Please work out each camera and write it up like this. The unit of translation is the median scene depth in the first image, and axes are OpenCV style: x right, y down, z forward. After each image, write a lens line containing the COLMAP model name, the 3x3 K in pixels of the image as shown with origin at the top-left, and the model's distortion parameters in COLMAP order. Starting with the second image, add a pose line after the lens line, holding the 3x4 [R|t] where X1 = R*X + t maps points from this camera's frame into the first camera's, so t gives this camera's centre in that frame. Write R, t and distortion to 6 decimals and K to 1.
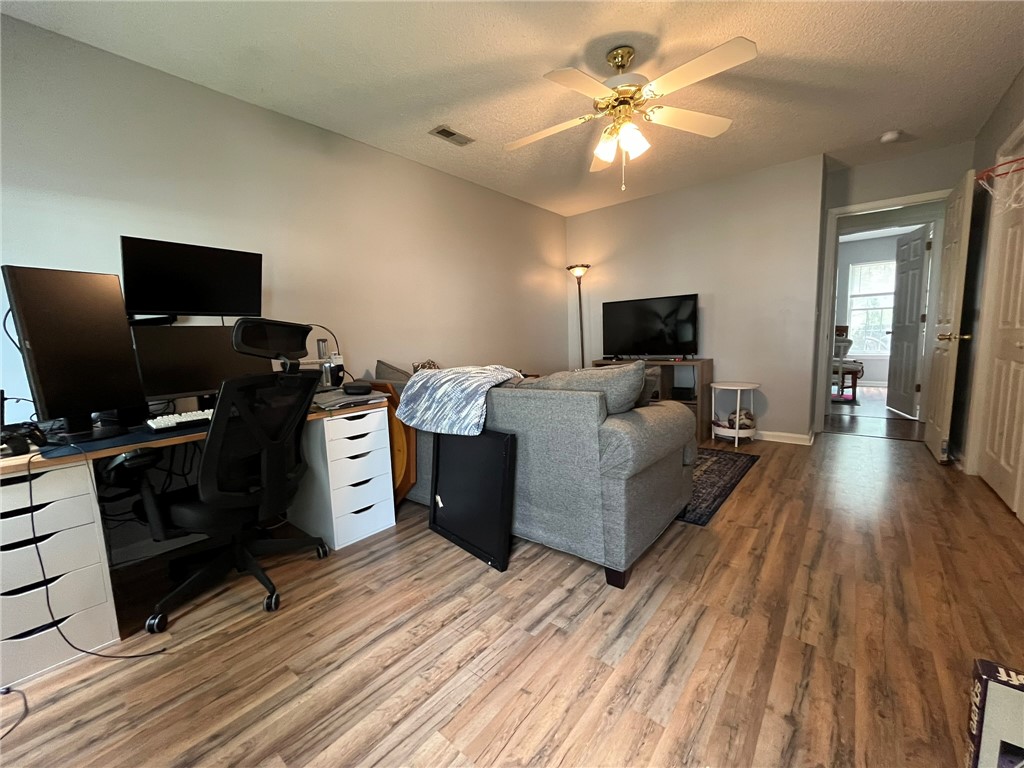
lens RADIAL K [[410.7, 0, 513.0], [0, 410.7, 386.7], [0, 0, 1]] dist [-0.004774, 0.000837]
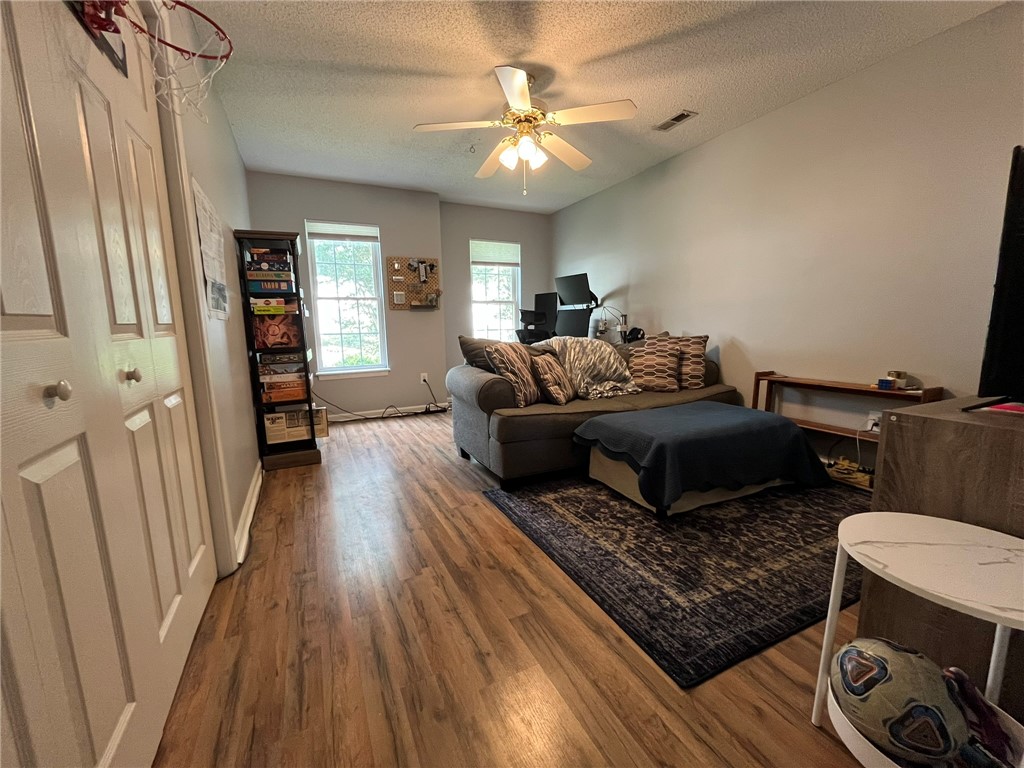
lens RADIAL K [[410.7, 0, 510.3], [0, 410.7, 384.8], [0, 0, 1]] dist [-0.004774, 0.000837]
pose [[-0.407922, 0.177130, -0.895670, 1.354627], [-0.080069, 0.970281, 0.228352, -0.204172], [0.909499, 0.164865, -0.381616, 1.412008]]
